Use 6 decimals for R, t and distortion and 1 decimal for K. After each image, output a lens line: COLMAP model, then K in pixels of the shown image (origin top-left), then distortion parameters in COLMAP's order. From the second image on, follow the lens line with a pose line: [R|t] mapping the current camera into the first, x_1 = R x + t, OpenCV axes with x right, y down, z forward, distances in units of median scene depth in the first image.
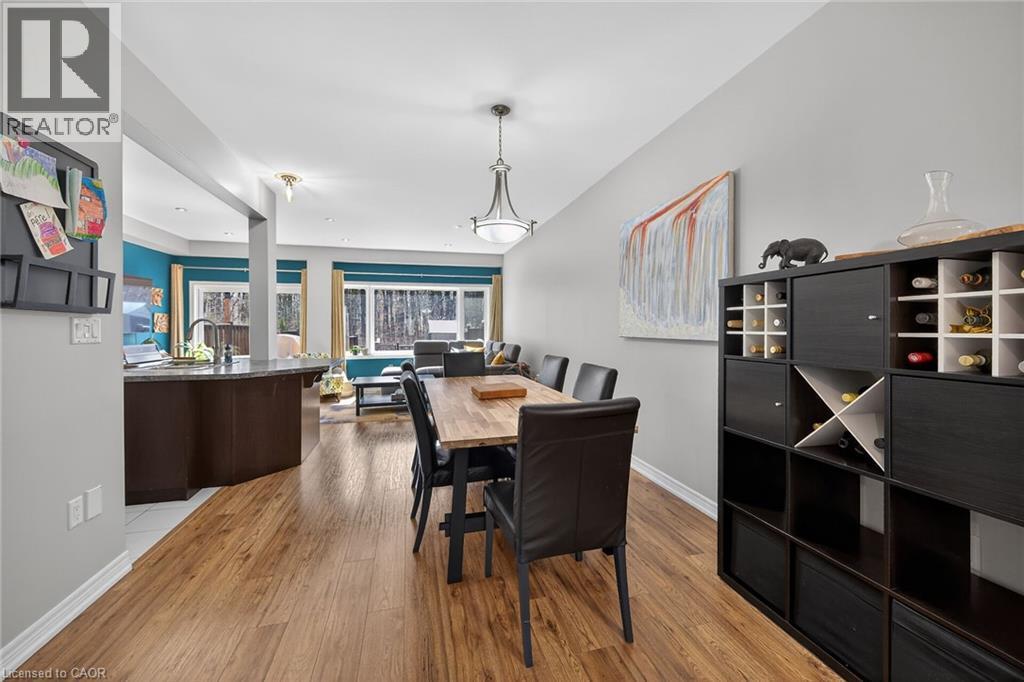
lens RADIAL K [[414.3, 0, 514.1], [0, 414.3, 320.4], [0, 0, 1]] dist [0.004279, 0.000196]
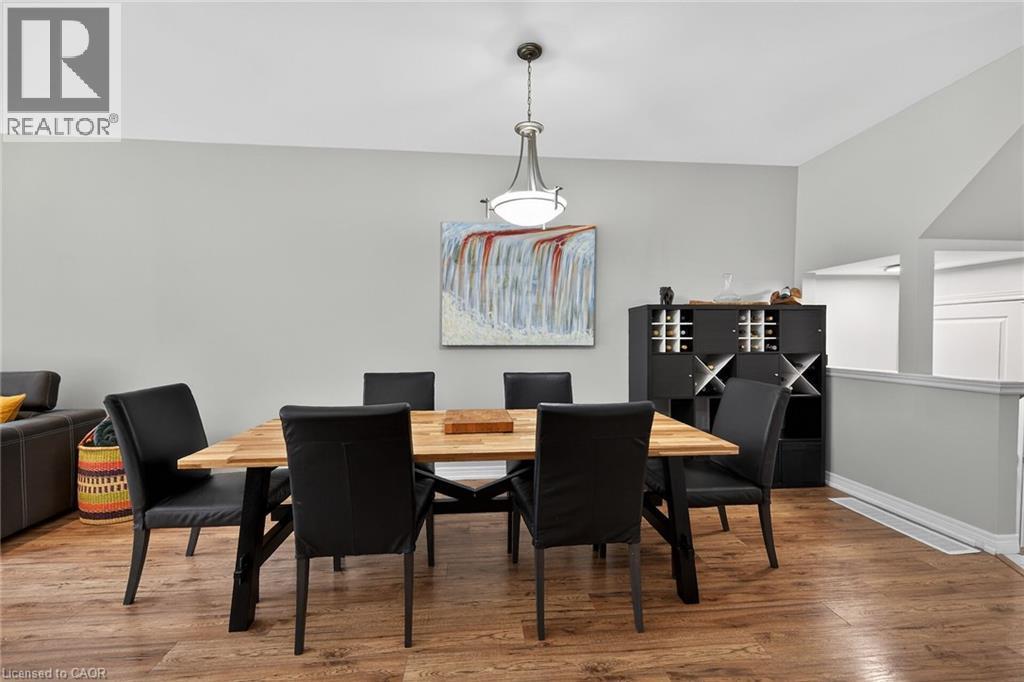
lens RADIAL K [[414.3, 0, 513.7], [0, 414.3, 345.7], [0, 0, 1]] dist [0.004279, 0.000196]
pose [[0.155121, -0.013339, 0.987805, -0.777319], [-0.017191, 0.999721, 0.016200, 0.028258], [-0.987746, -0.019495, 0.154848, 0.865362]]
